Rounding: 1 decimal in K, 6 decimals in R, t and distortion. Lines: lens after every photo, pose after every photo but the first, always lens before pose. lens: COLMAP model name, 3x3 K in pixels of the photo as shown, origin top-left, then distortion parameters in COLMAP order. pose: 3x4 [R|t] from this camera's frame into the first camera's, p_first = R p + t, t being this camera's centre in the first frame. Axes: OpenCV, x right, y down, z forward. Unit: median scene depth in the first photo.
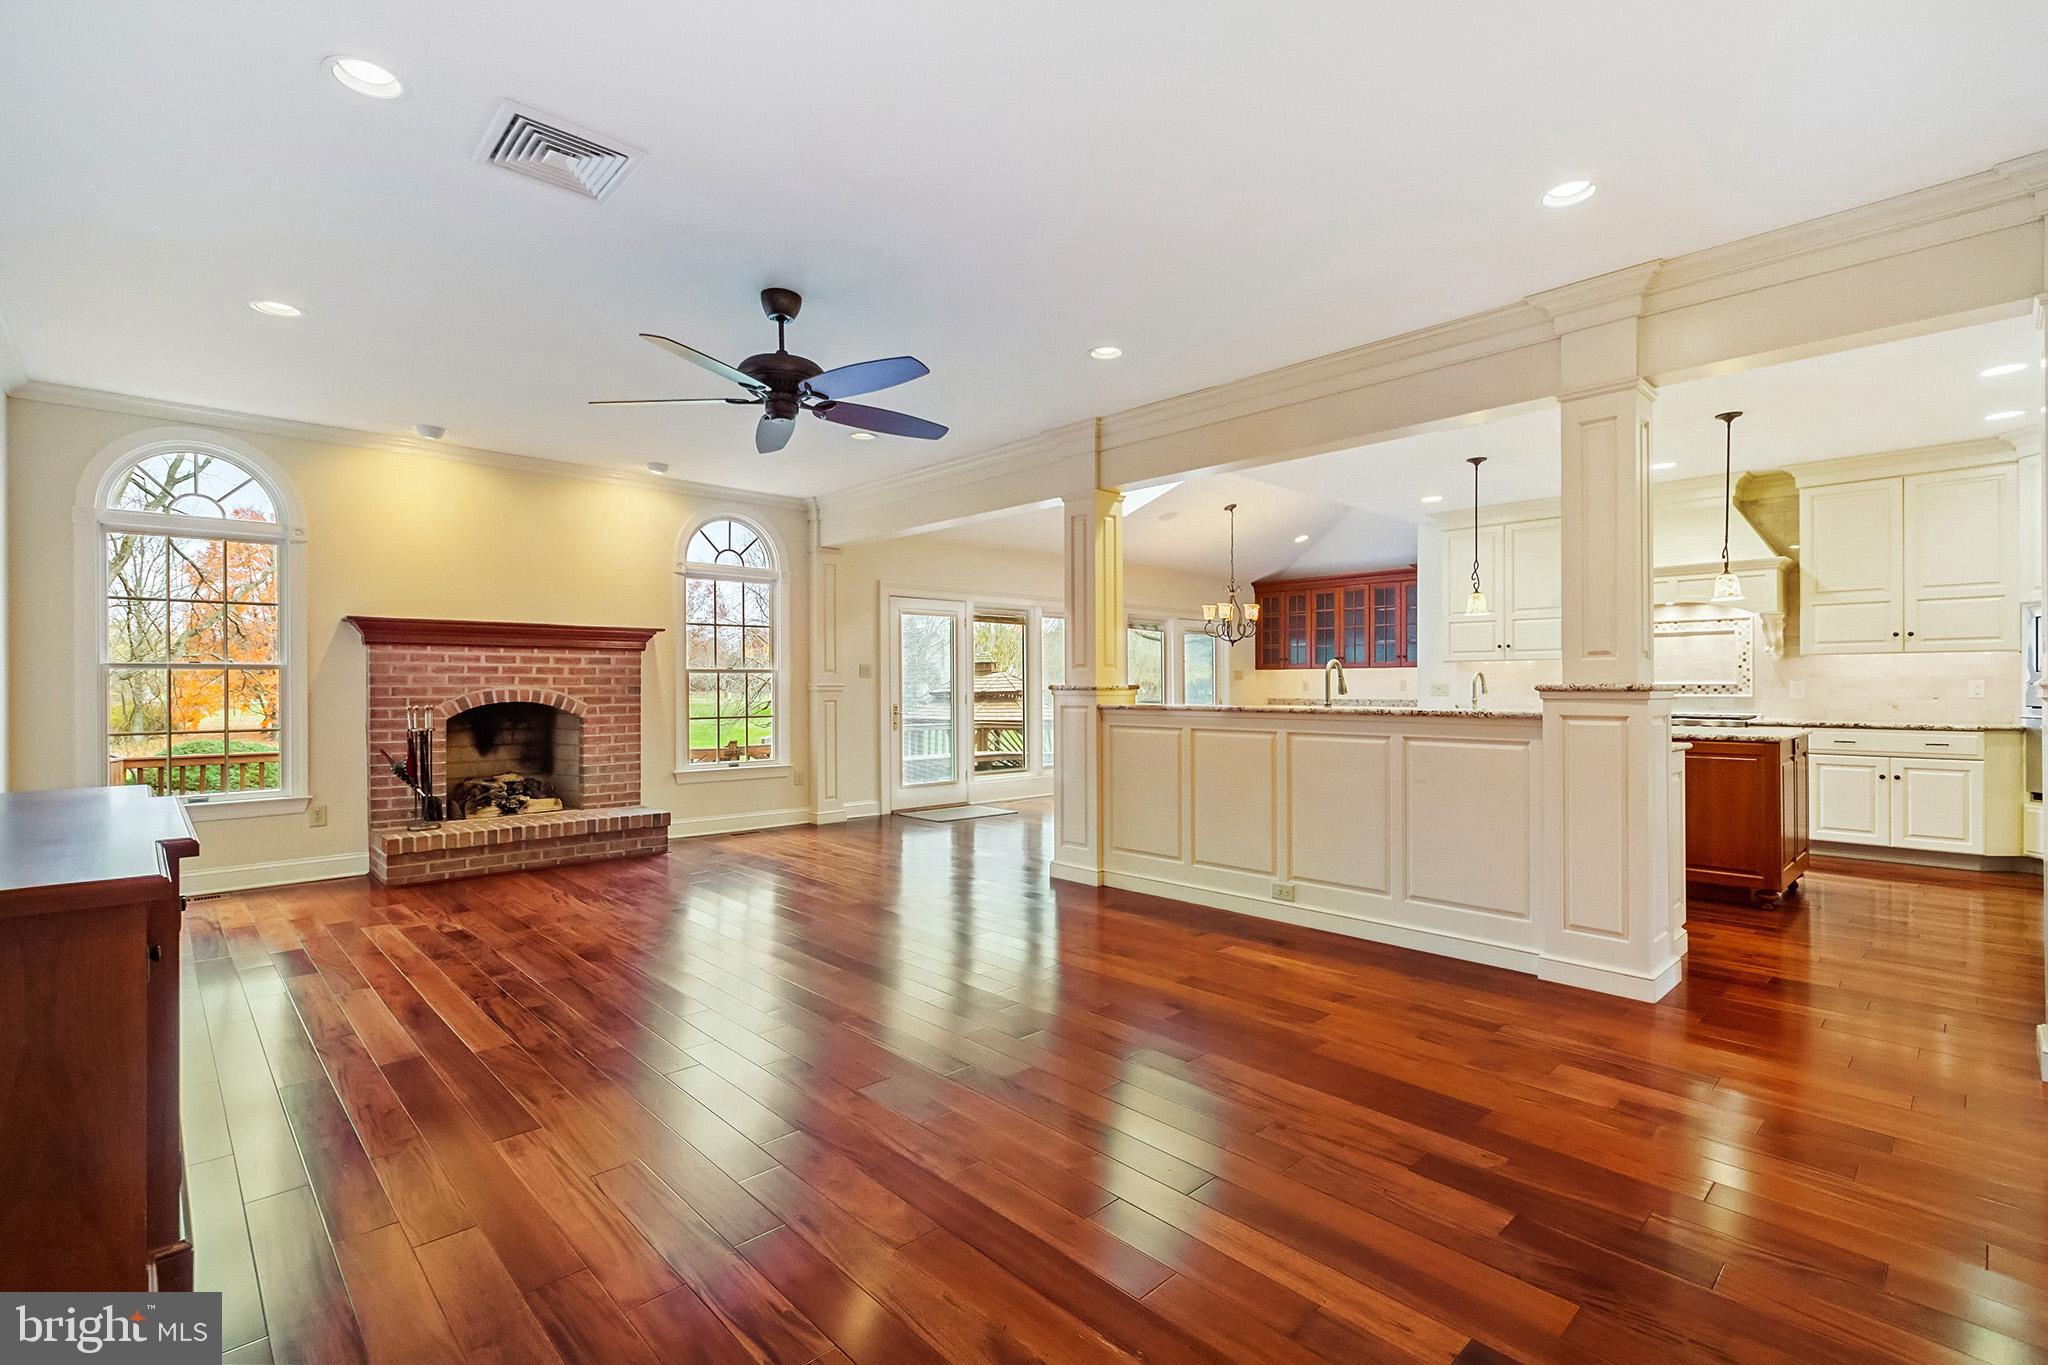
lens RADIAL K [[930.7, 0, 1011.2], [0, 930.7, 677.2], [0, 0, 1]] dist [0.001393, -0.000109]
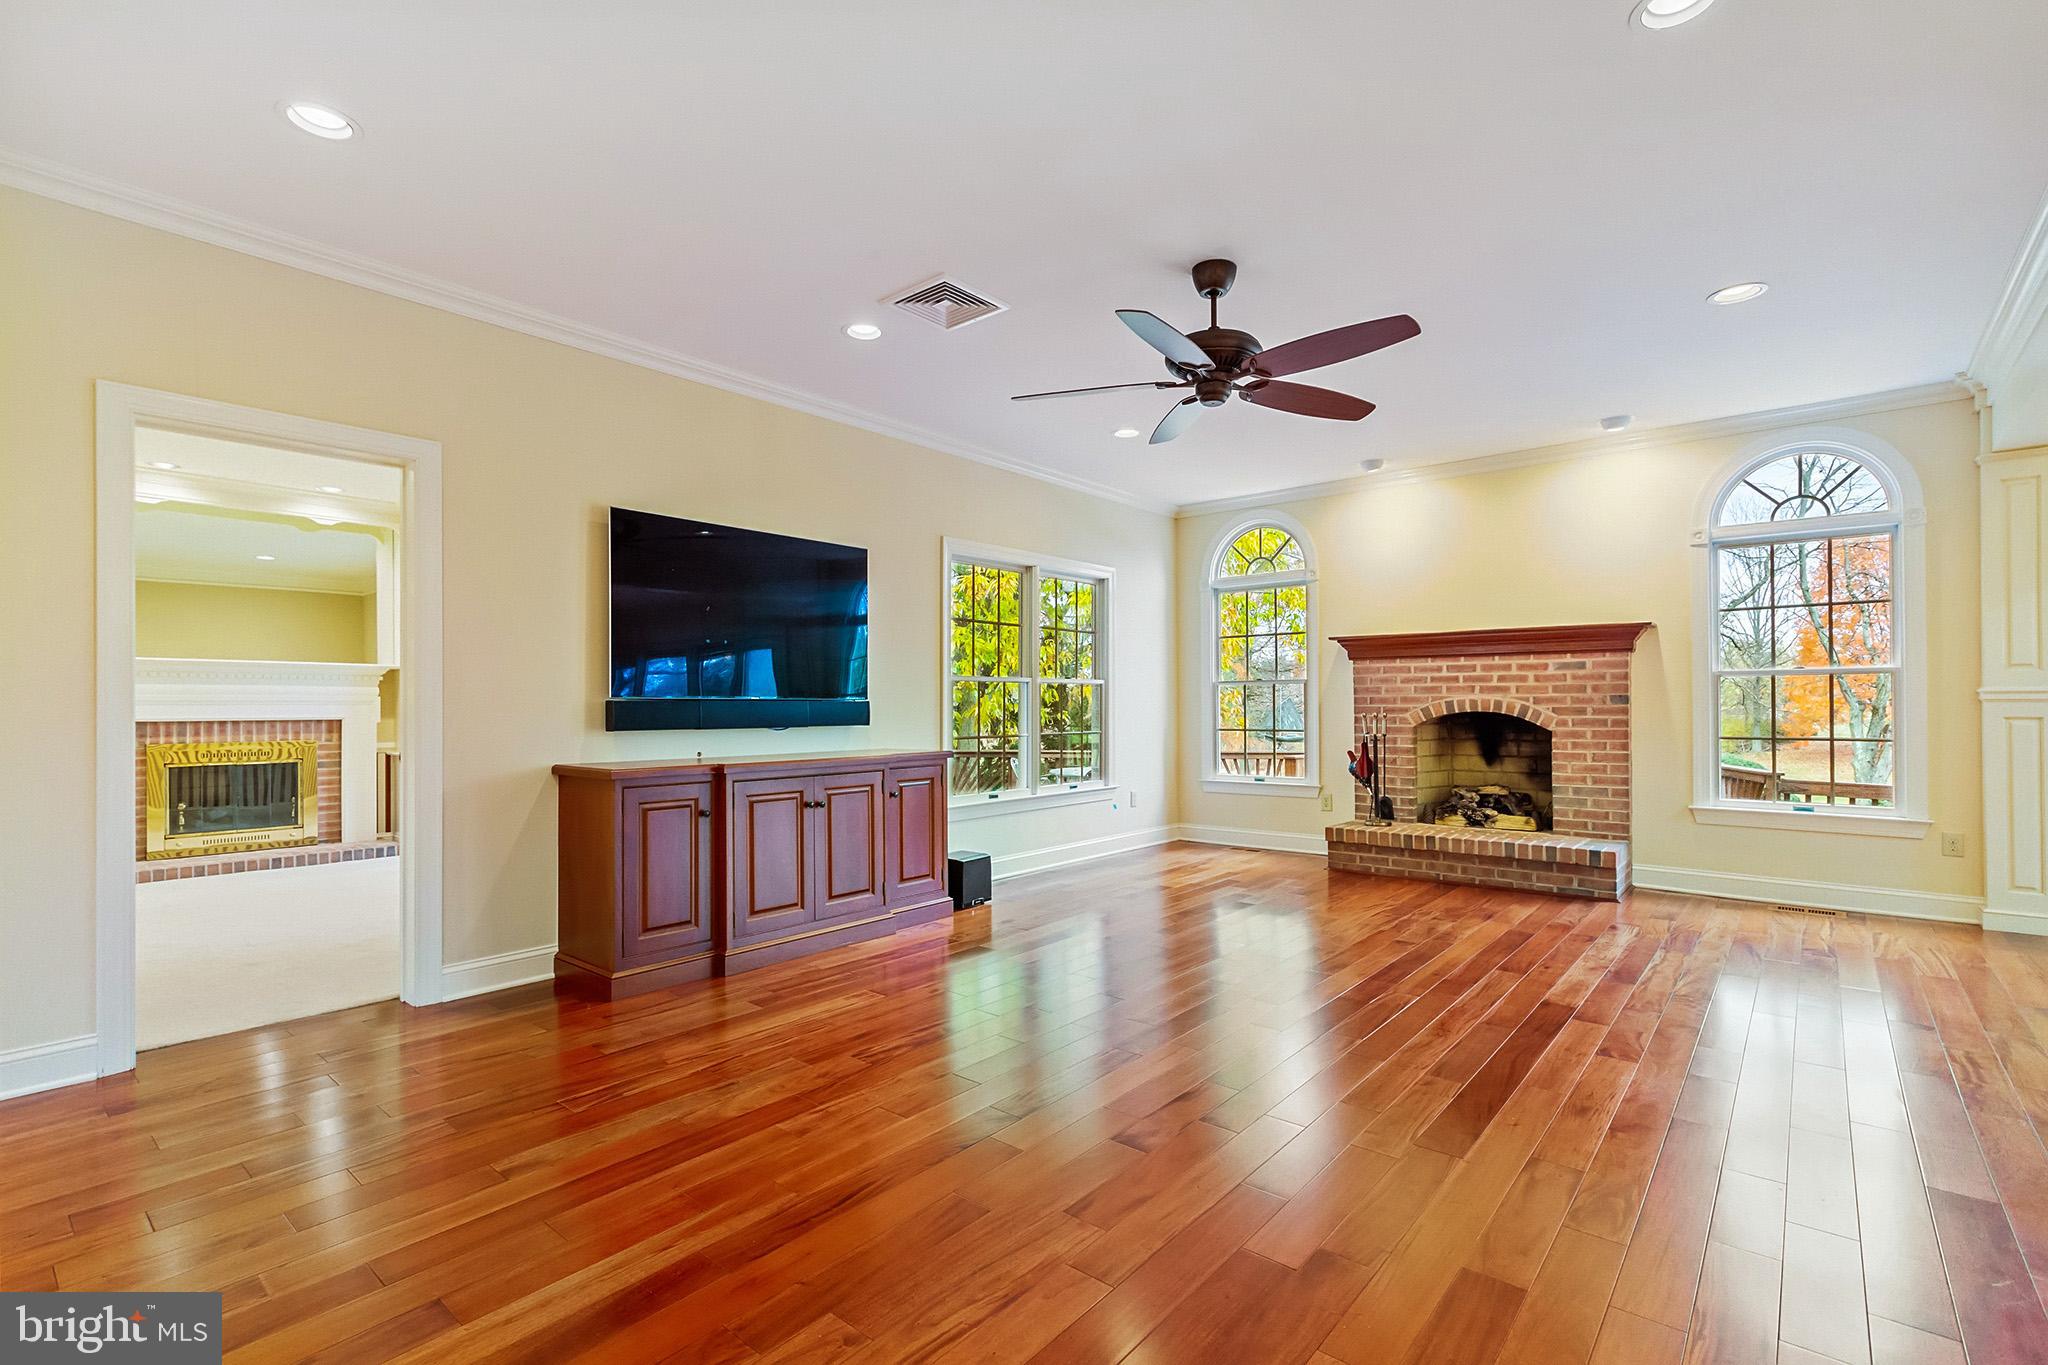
lens RADIAL K [[930.7, 0, 1017.3], [0, 930.7, 691.2], [0, 0, 1]] dist [0.001393, -0.000109]
pose [[0.105544, -0.010834, -0.994356, 0.381539], [0.011817, 0.999884, -0.009640, 0.008836], [0.994344, -0.010733, 0.105660, 0.413773]]
